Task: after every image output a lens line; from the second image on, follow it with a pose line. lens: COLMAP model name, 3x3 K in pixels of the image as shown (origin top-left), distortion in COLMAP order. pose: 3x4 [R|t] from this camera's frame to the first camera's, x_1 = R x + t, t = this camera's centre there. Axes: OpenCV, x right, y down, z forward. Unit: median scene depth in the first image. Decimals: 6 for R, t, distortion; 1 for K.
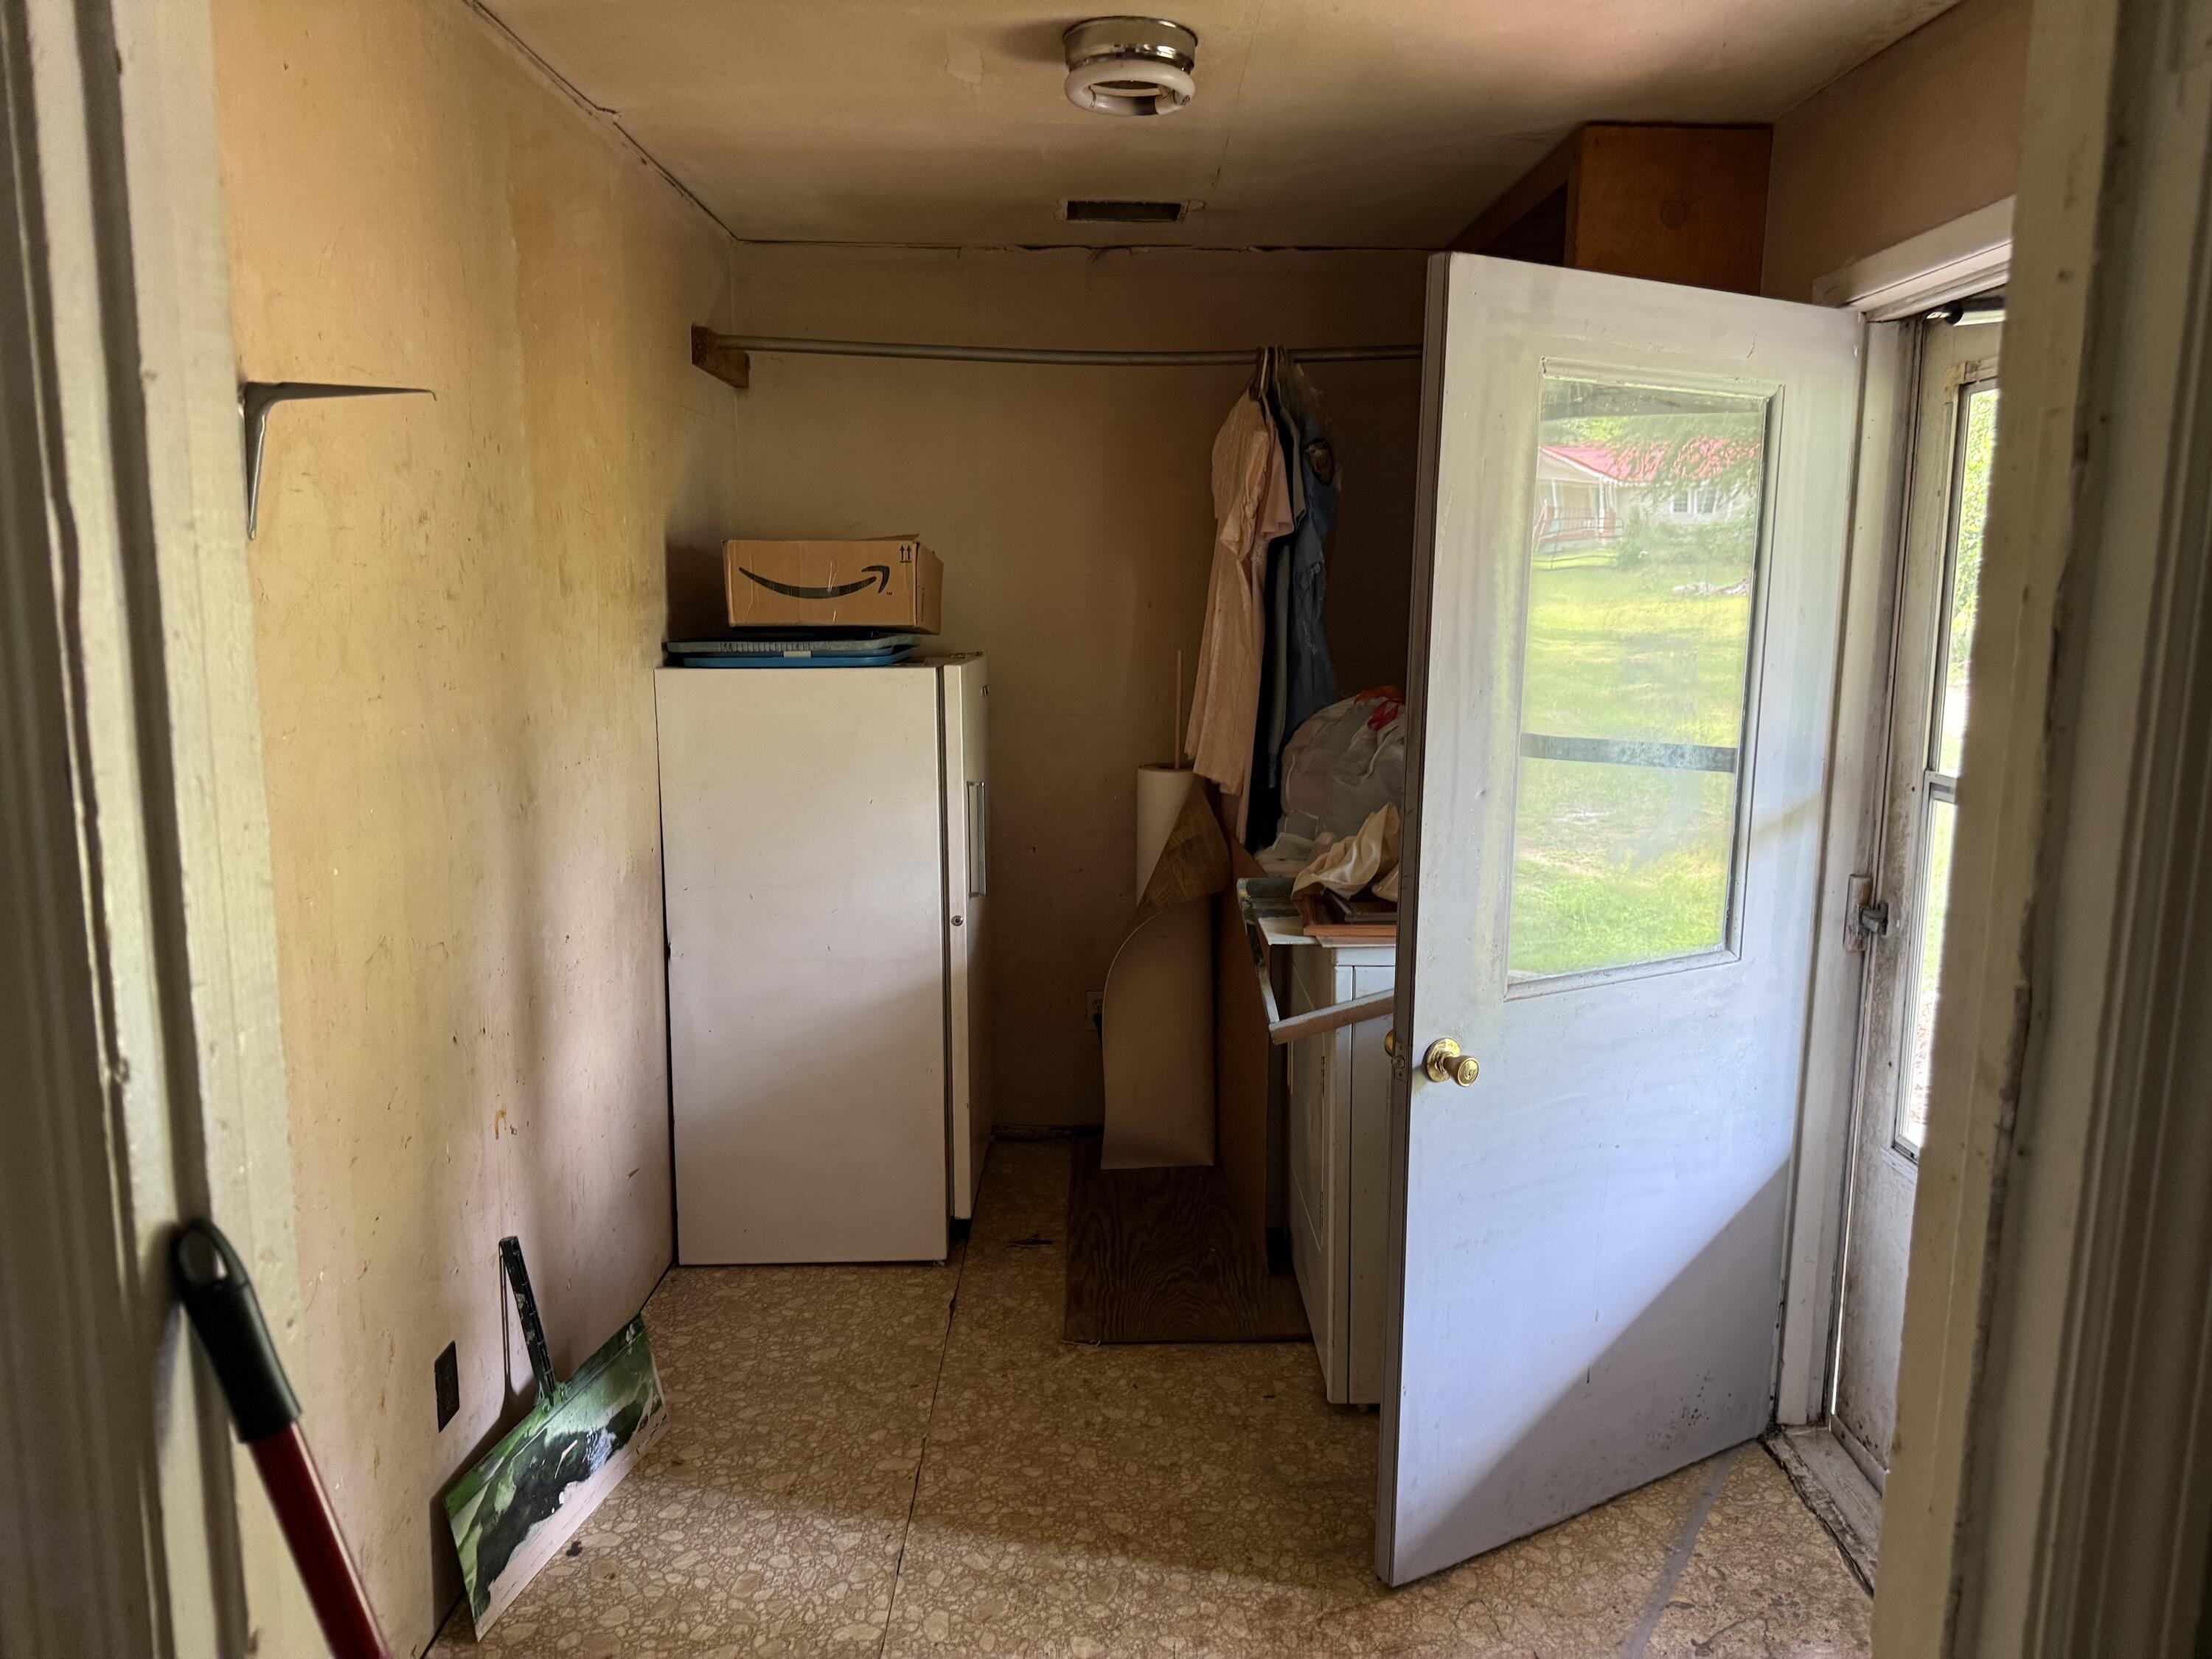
lens RADIAL K [[1577.3, 0, 1117.1], [0, 1577.3, 828.3], [0, 0, 1]] dist [-0.004807, -0.013804]
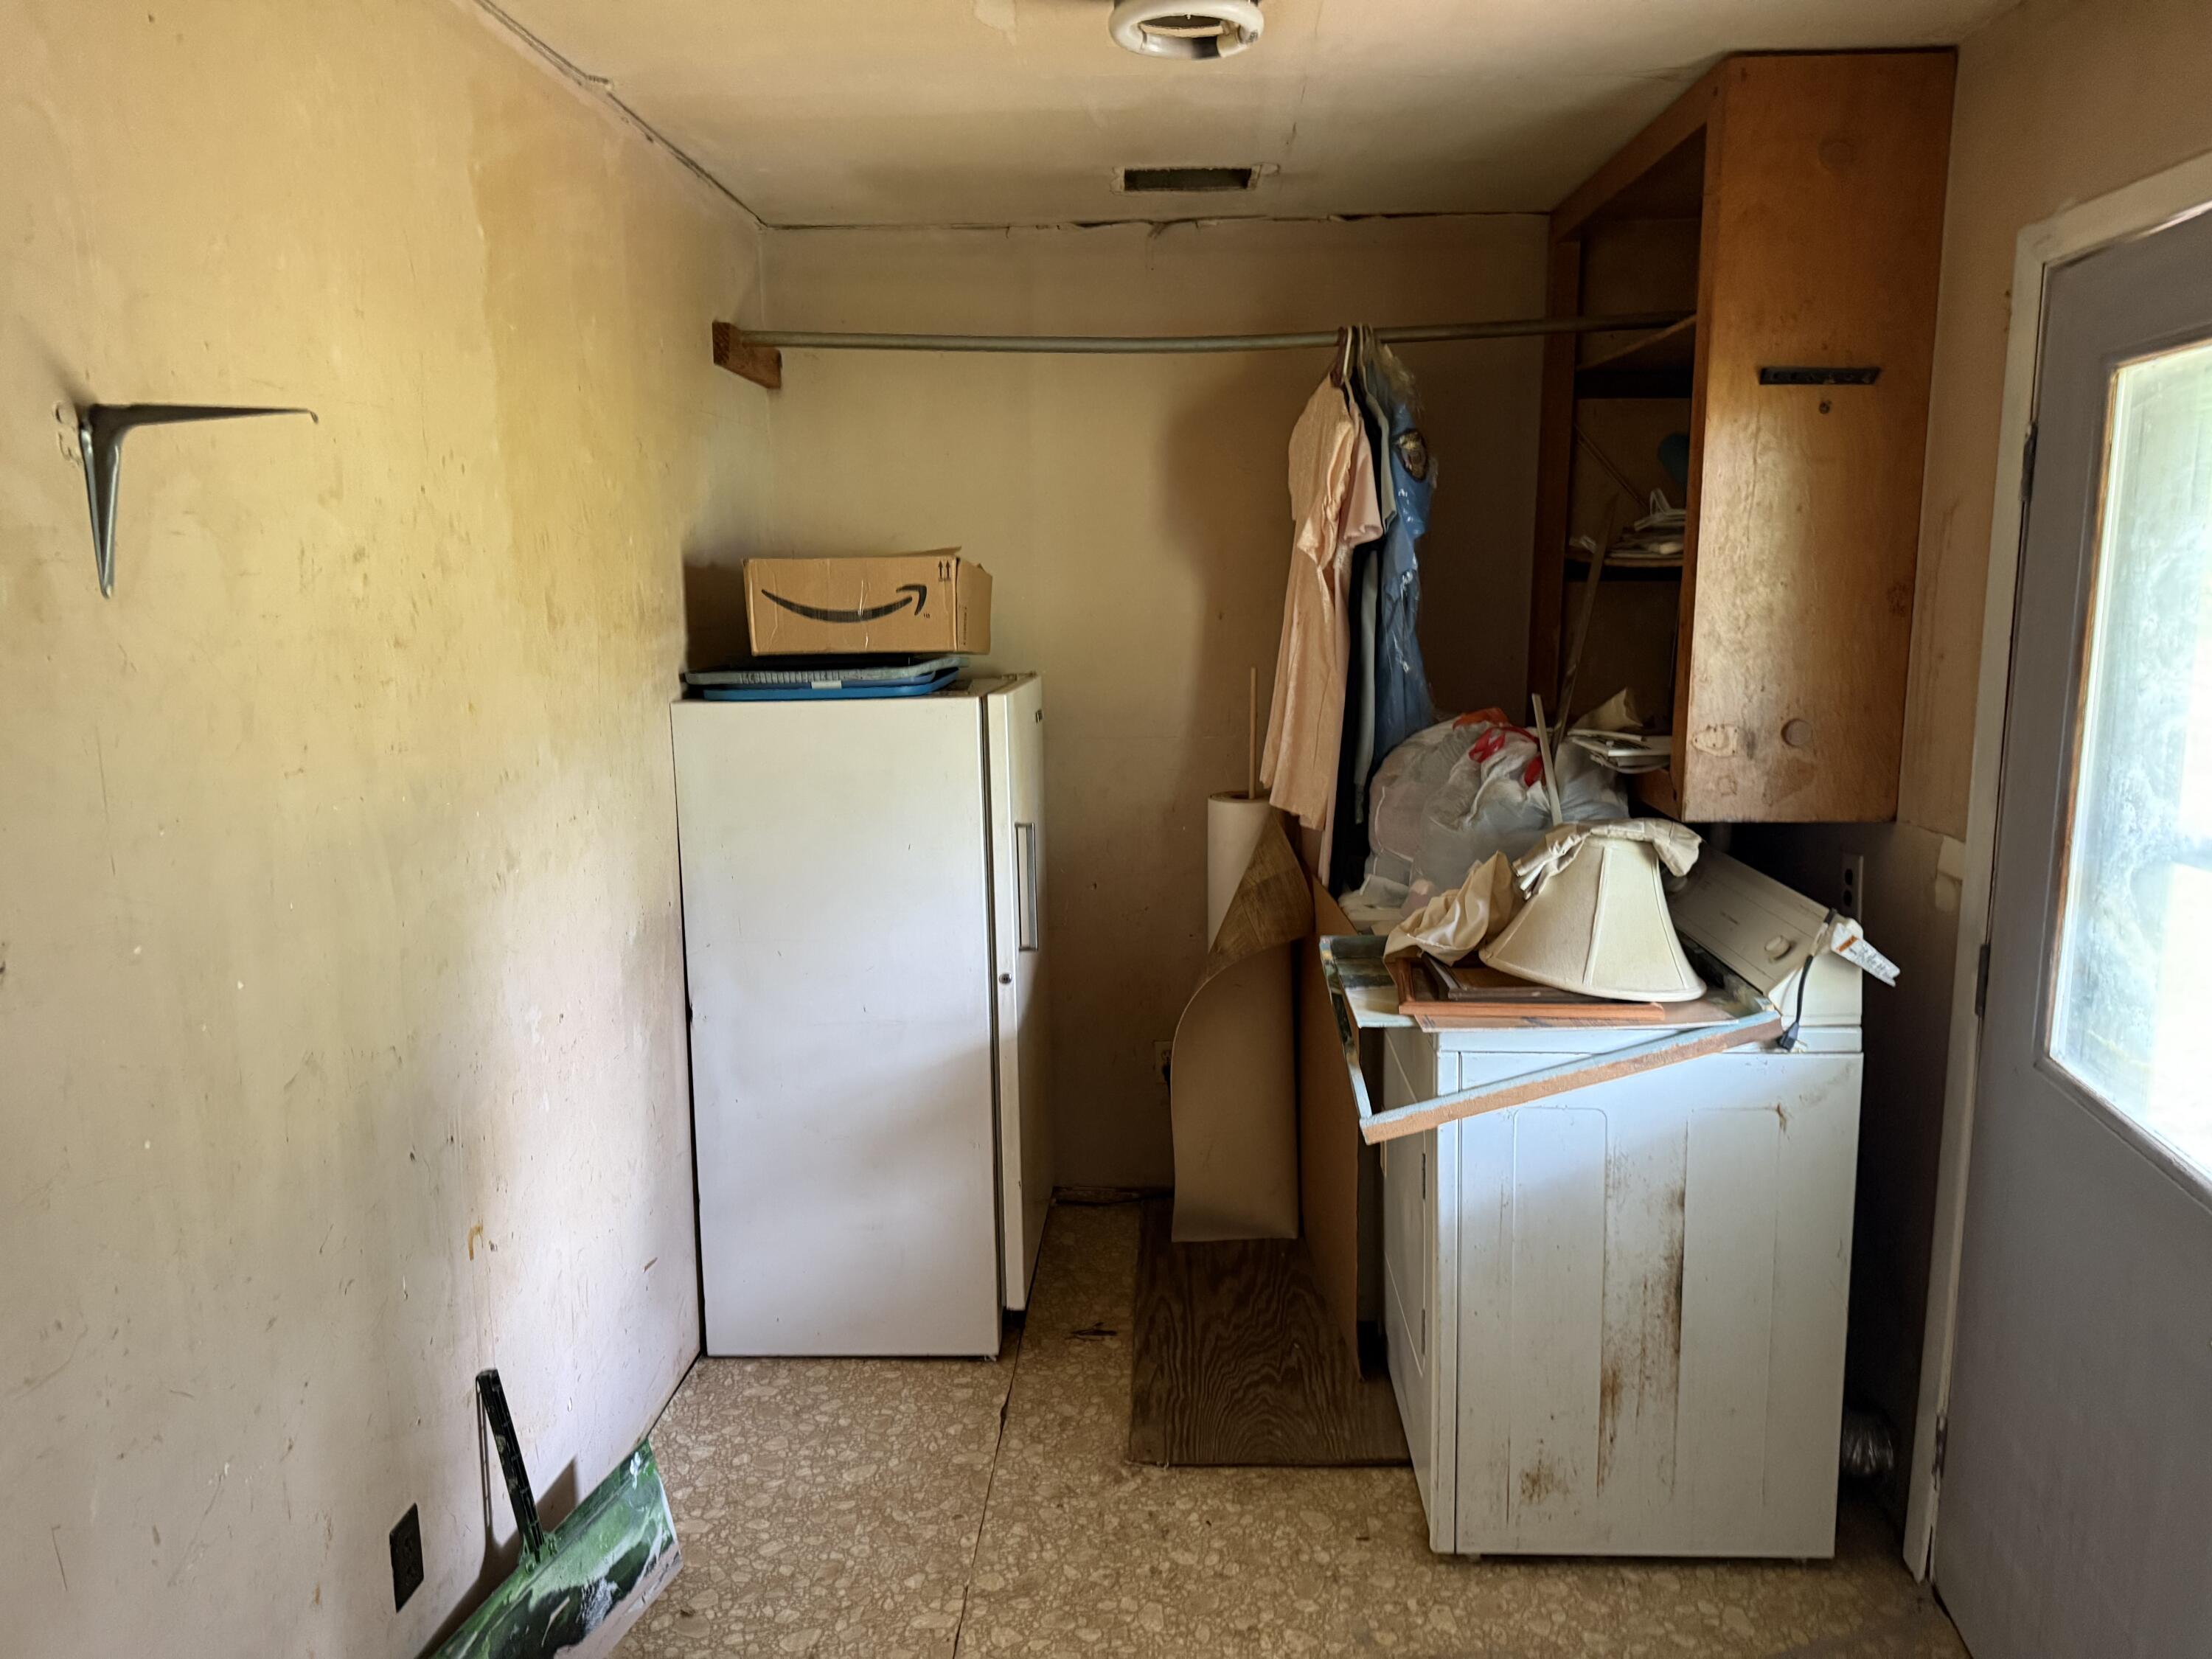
lens RADIAL K [[1577.3, 0, 1101.1], [0, 1577.3, 828.0], [0, 0, 1]] dist [-0.004807, -0.013804]
pose [[0.998197, -0.007806, -0.059519, 0.006535], [0.008275, 0.999937, 0.007638, -0.035020], [0.059455, -0.008117, 0.998198, 0.114336]]
